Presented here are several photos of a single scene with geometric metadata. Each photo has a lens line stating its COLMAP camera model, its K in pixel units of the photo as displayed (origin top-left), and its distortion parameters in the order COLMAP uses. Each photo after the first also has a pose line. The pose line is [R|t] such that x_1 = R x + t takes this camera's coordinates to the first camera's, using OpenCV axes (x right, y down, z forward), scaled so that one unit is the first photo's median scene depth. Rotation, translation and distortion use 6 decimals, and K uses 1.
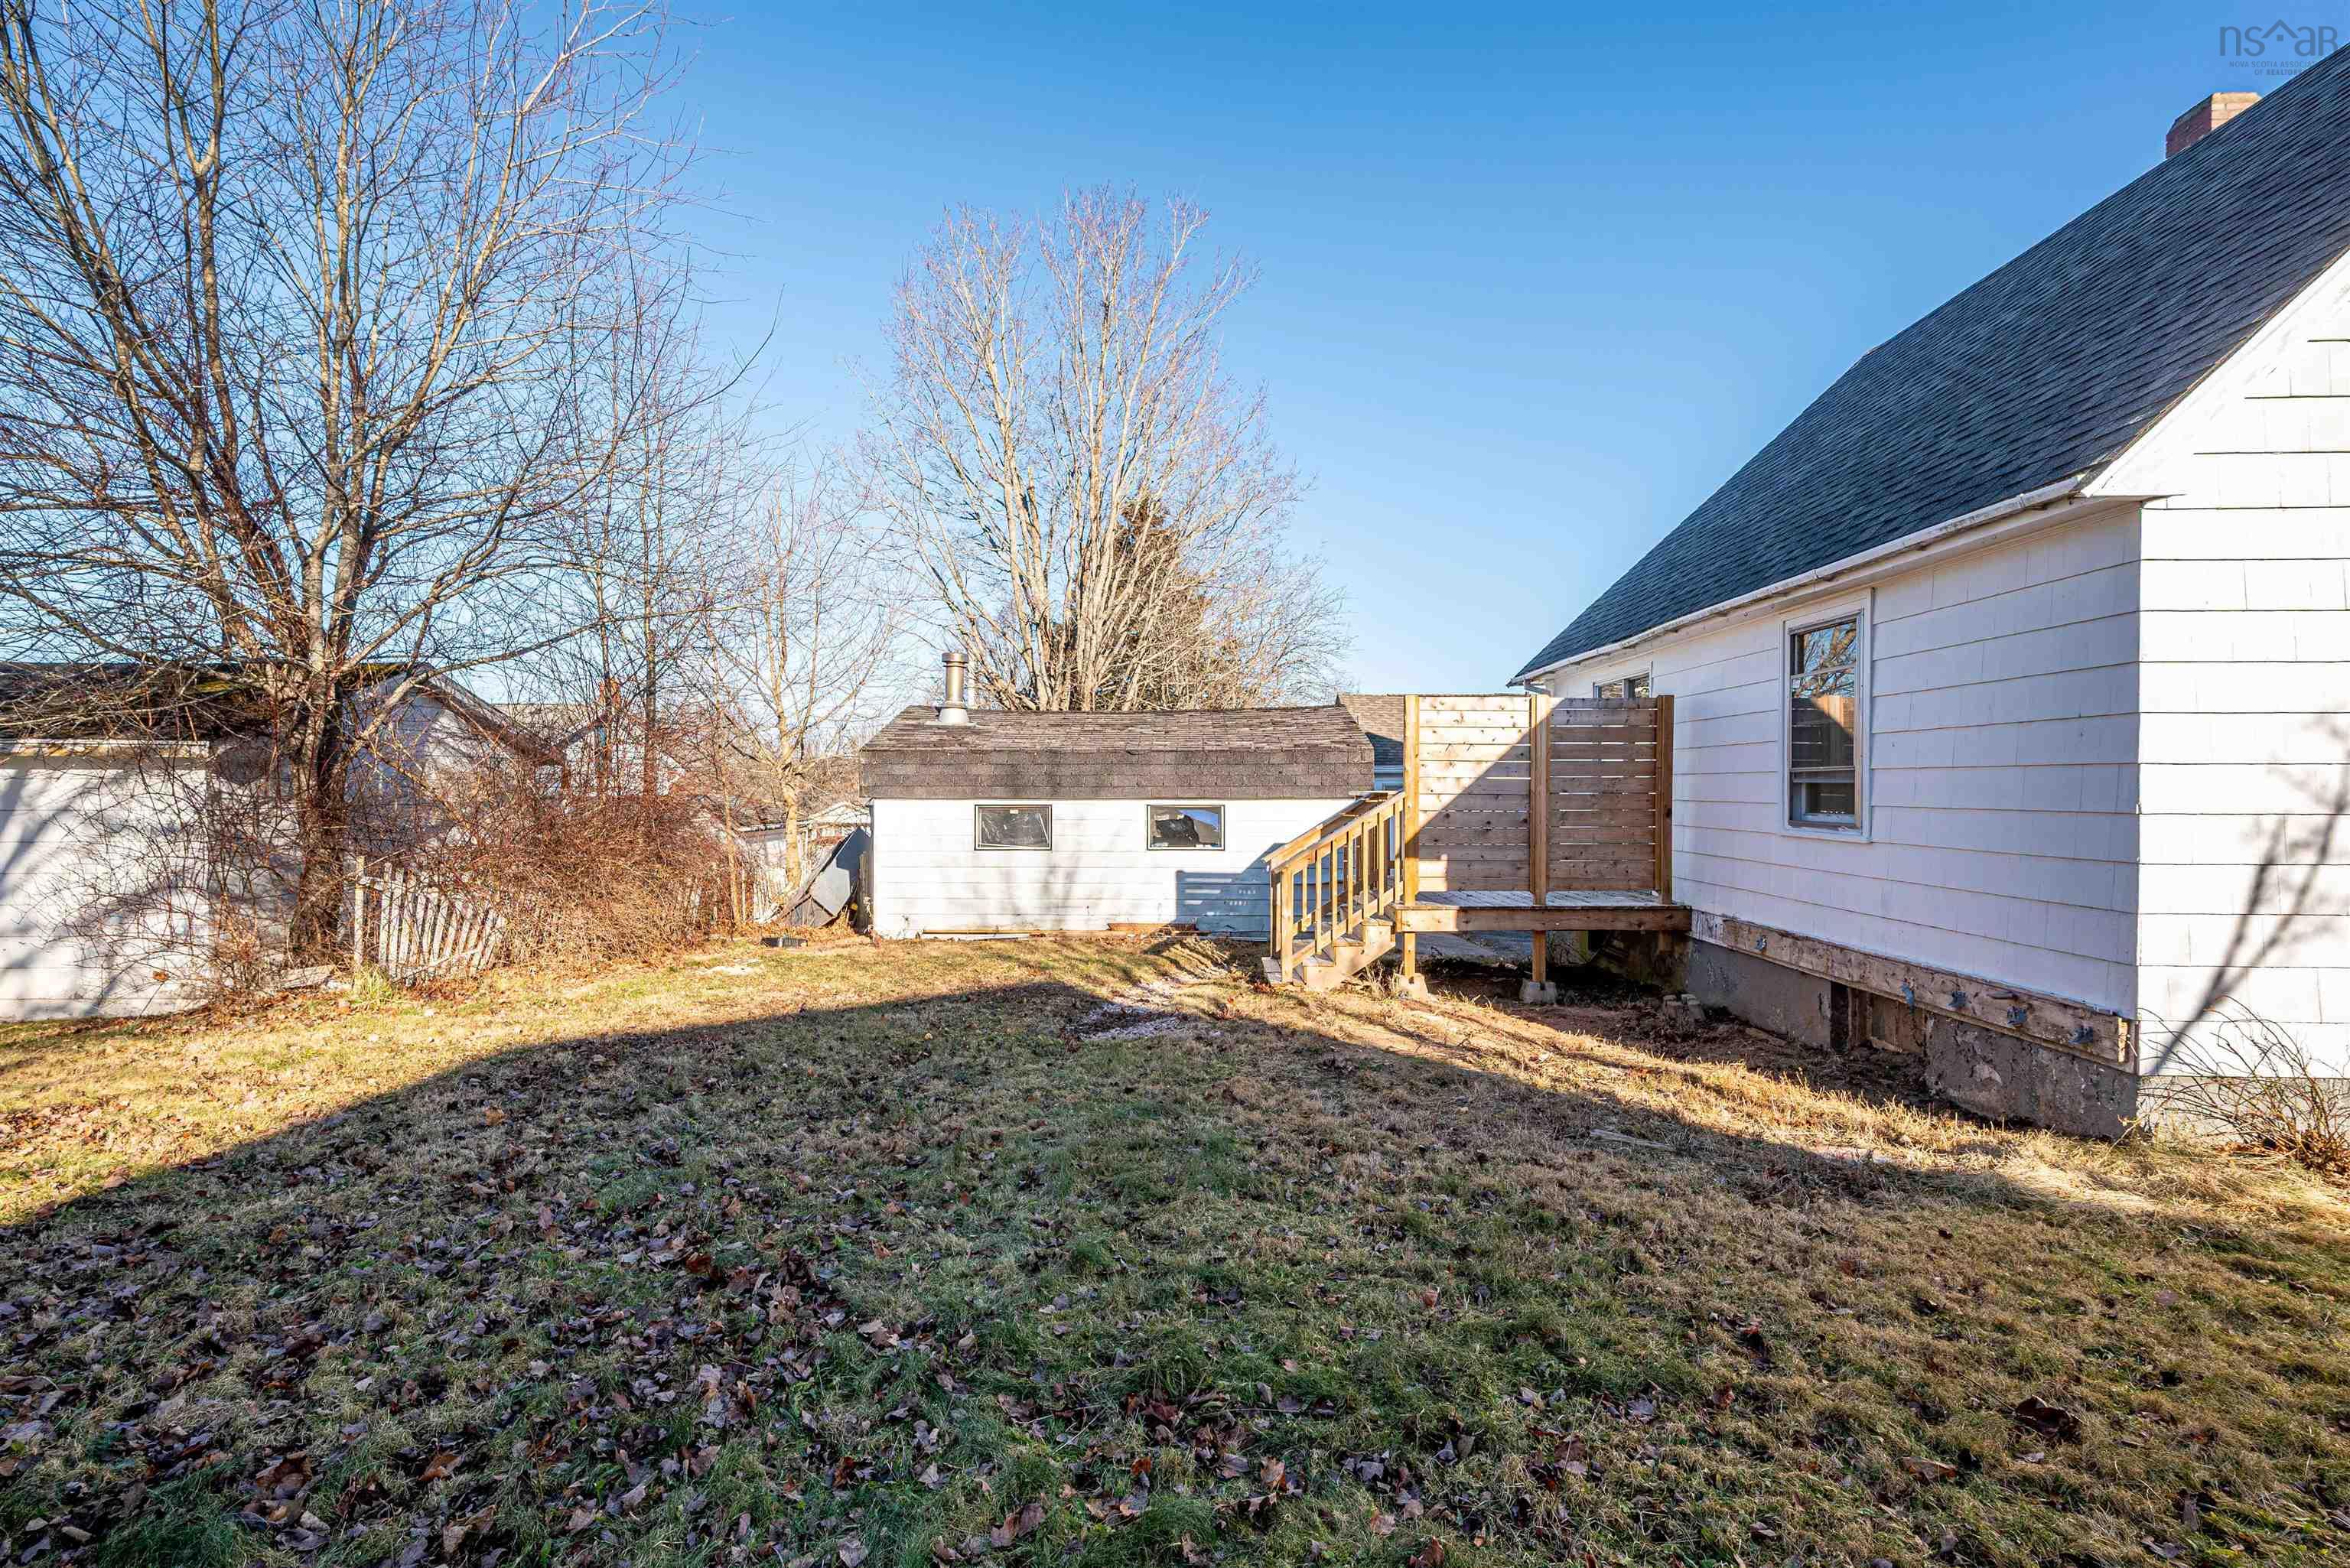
lens RADIAL K [[1118.7, 0, 1195.1], [0, 1118.7, 803.5], [0, 0, 1]] dist [-0.000939, 0.000346]
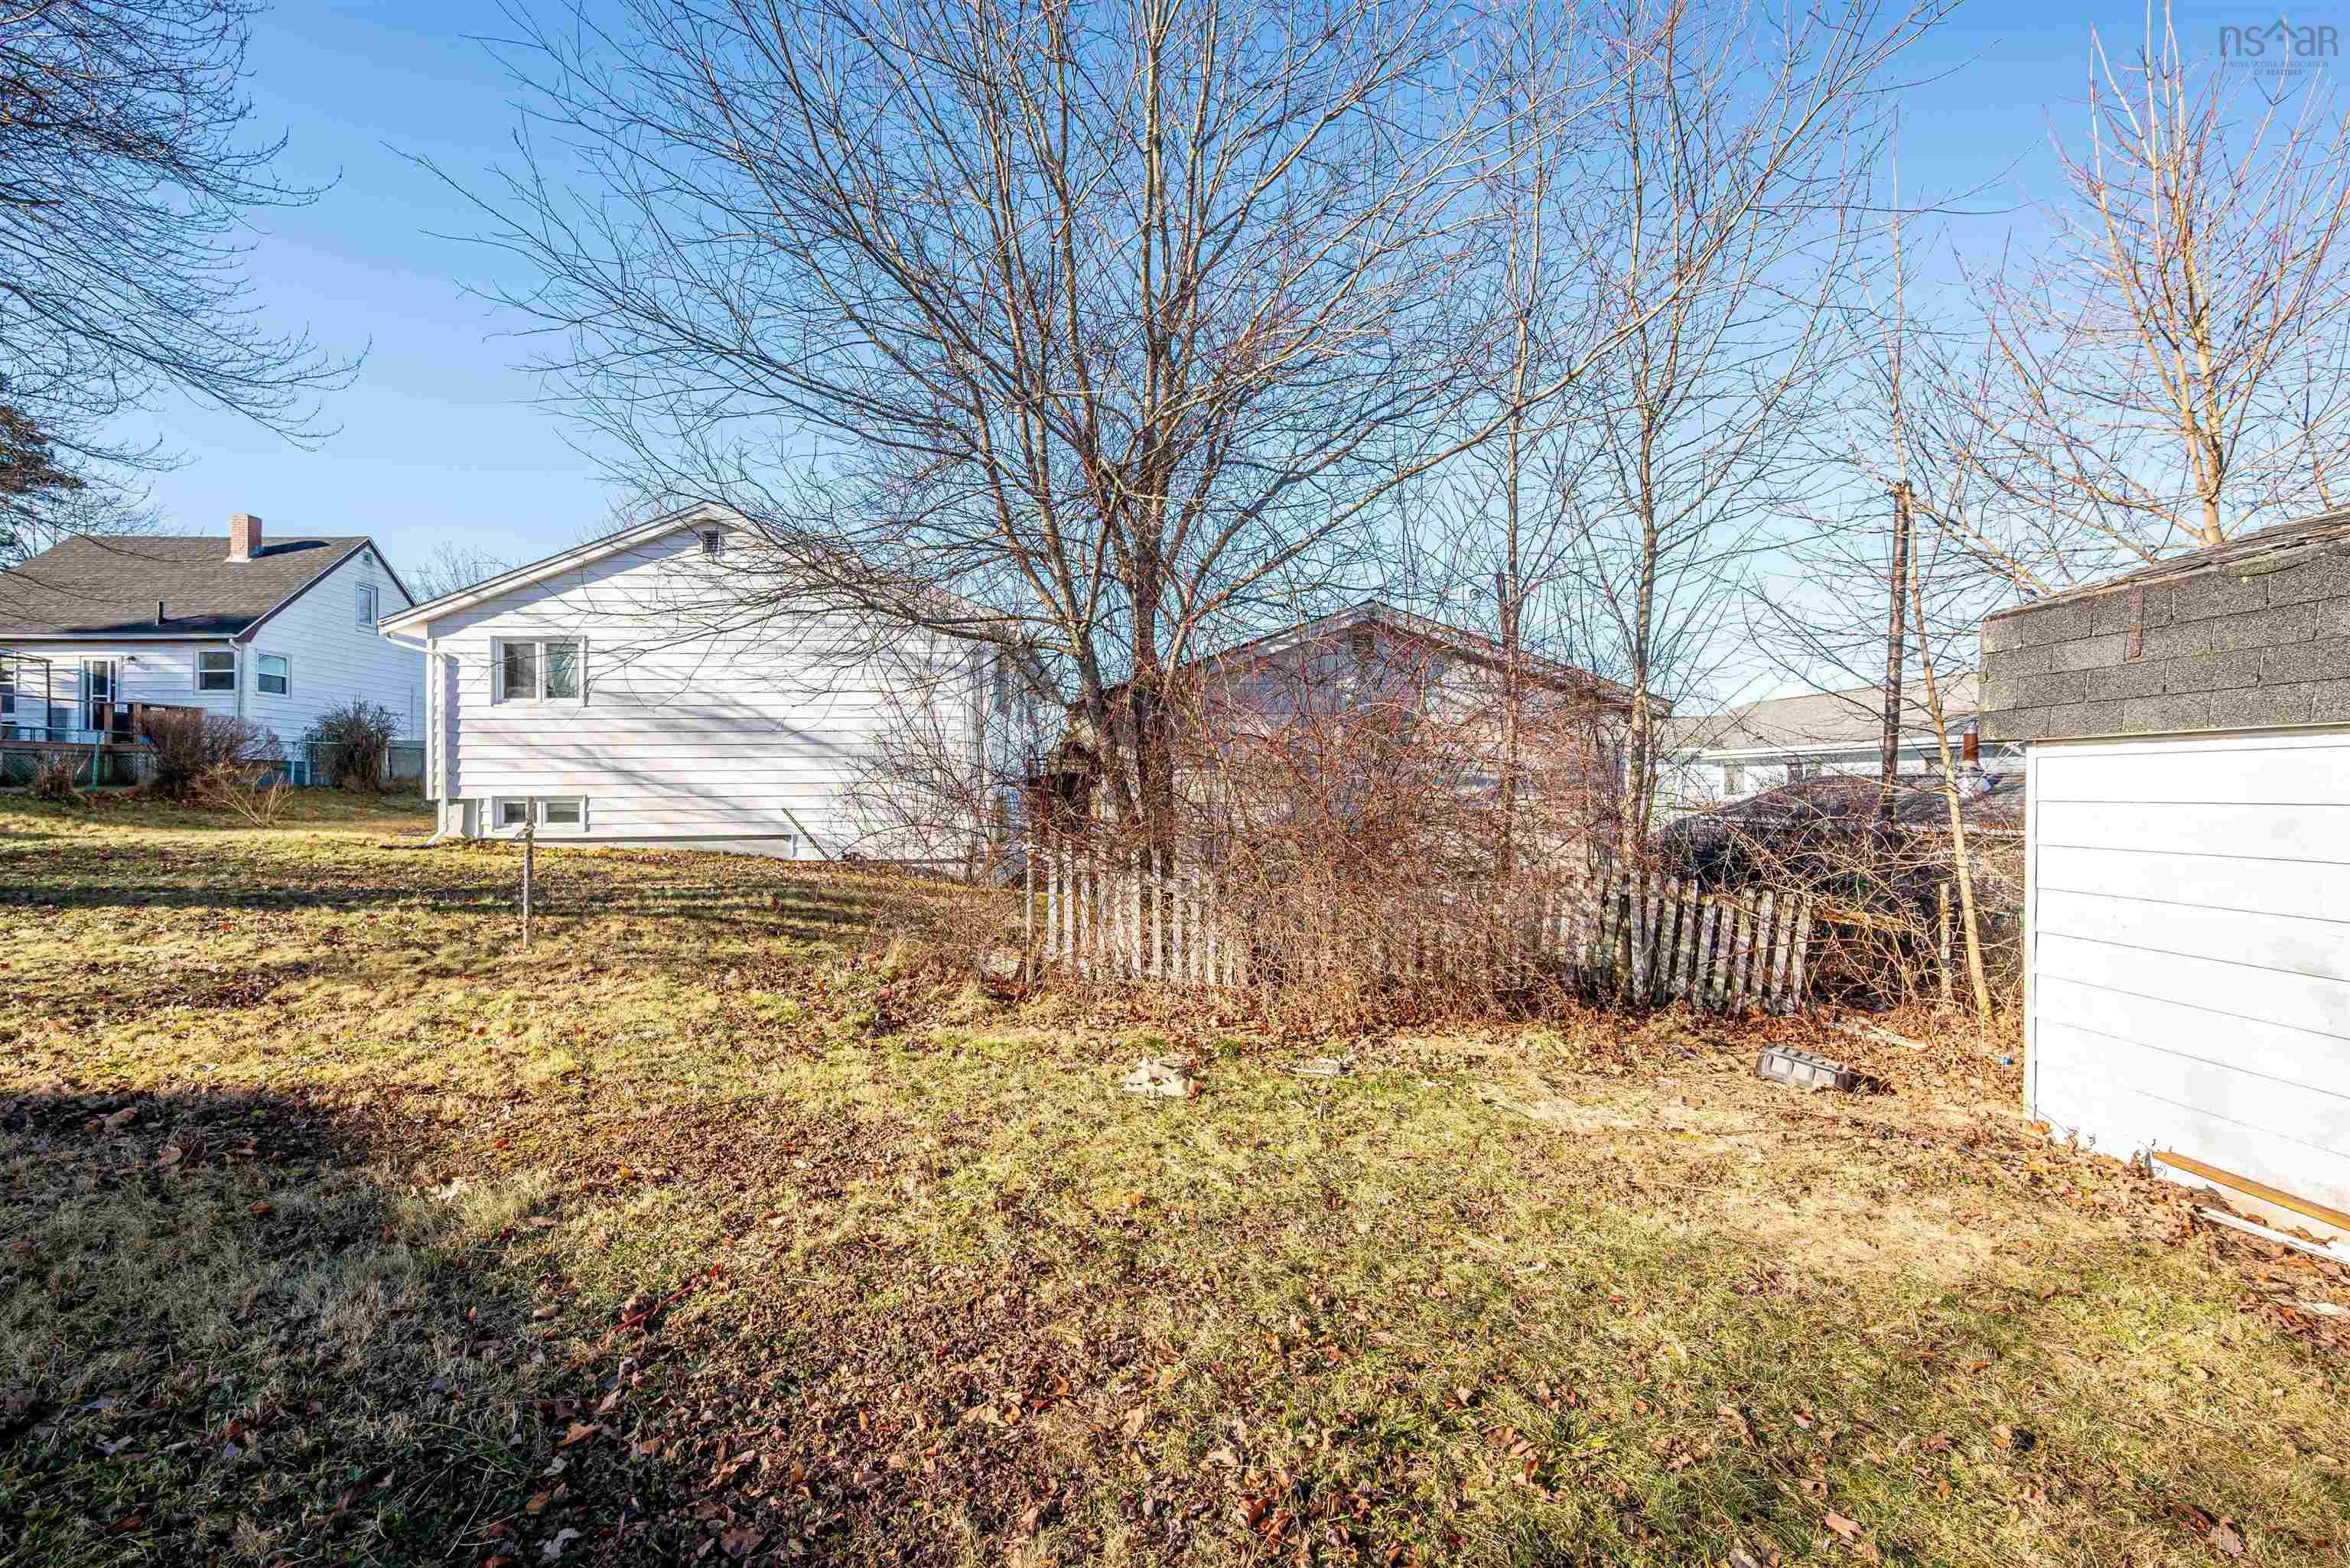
lens RADIAL K [[974.2, 0, 1180.4], [0, 974.2, 787.6], [0, 0, 1]] dist [-0.003476, -0.000424]
pose [[0.026001, -0.003308, -0.999656, 0.032694], [-0.010527, 0.999938, -0.003583, 0.020378], [0.999606, 0.010617, 0.025964, 1.041641]]
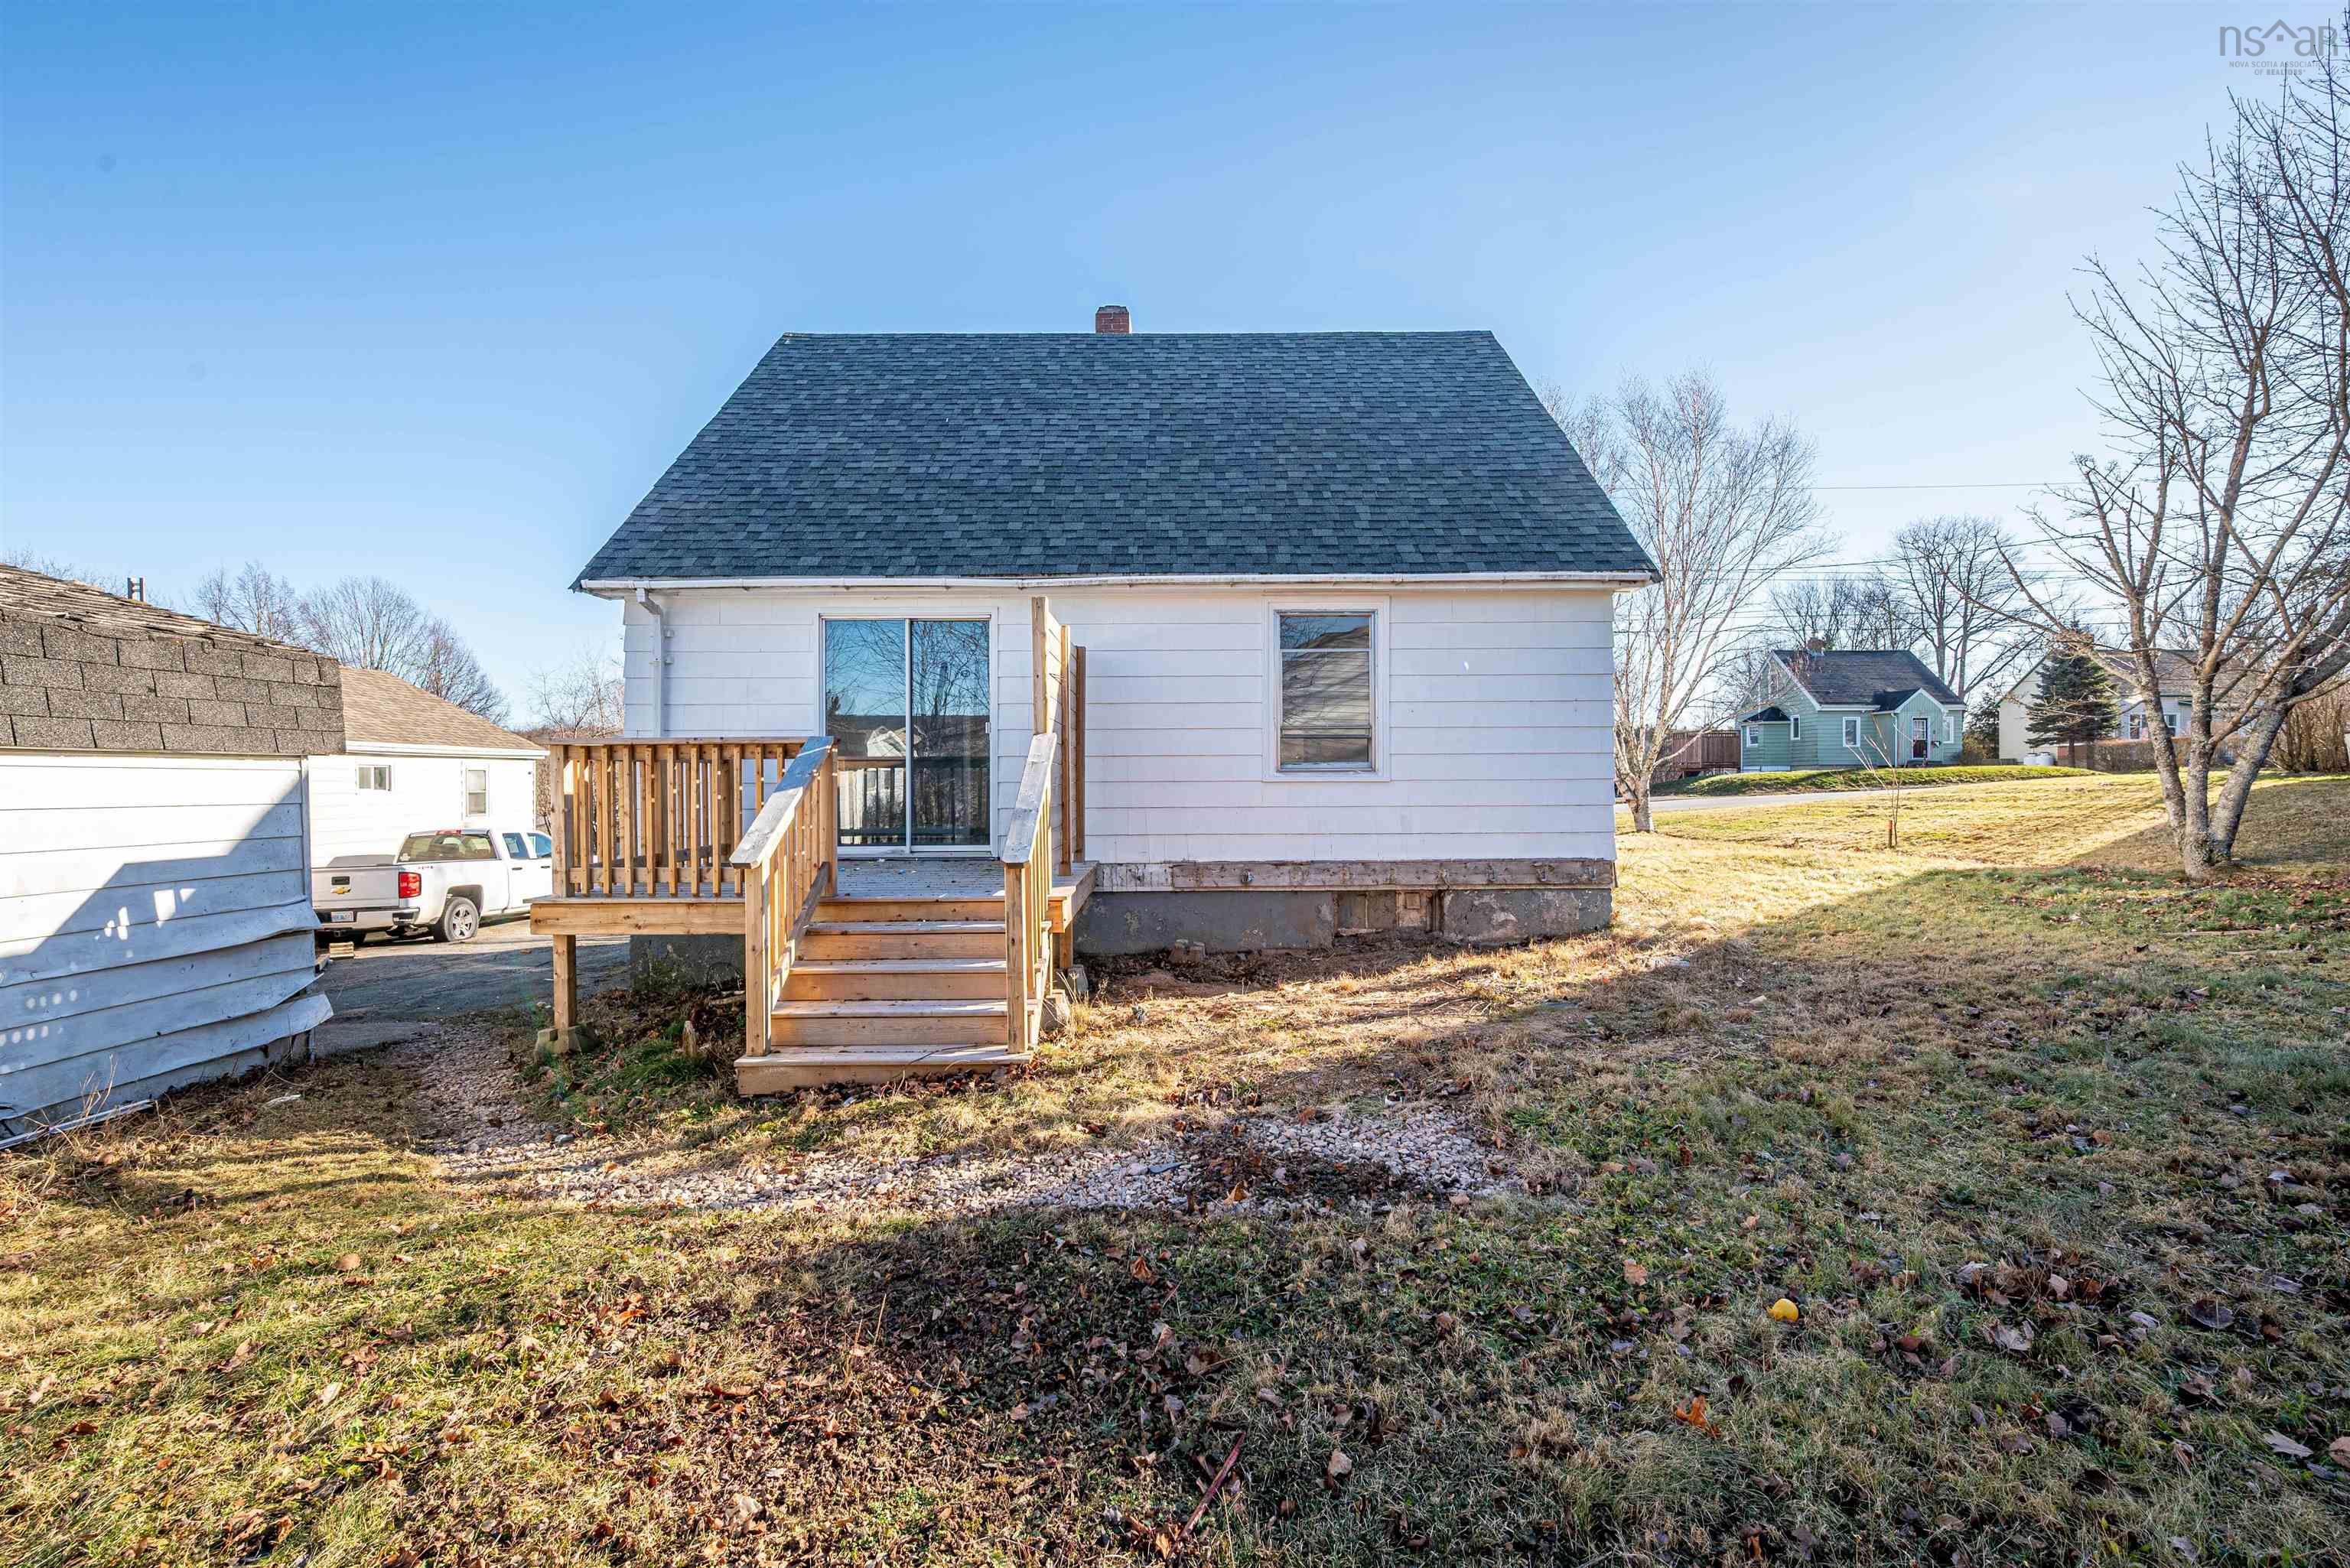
lens RADIAL K [[974.2, 0, 1219.7], [0, 974.2, 782.2], [0, 0, 1]] dist [-0.003476, -0.000424]
pose [[-0.029233, -0.000227, 0.999573, -0.429028], [0.023880, 0.999714, 0.000926, 0.022119], [-0.999287, 0.023897, -0.029219, 0.906957]]
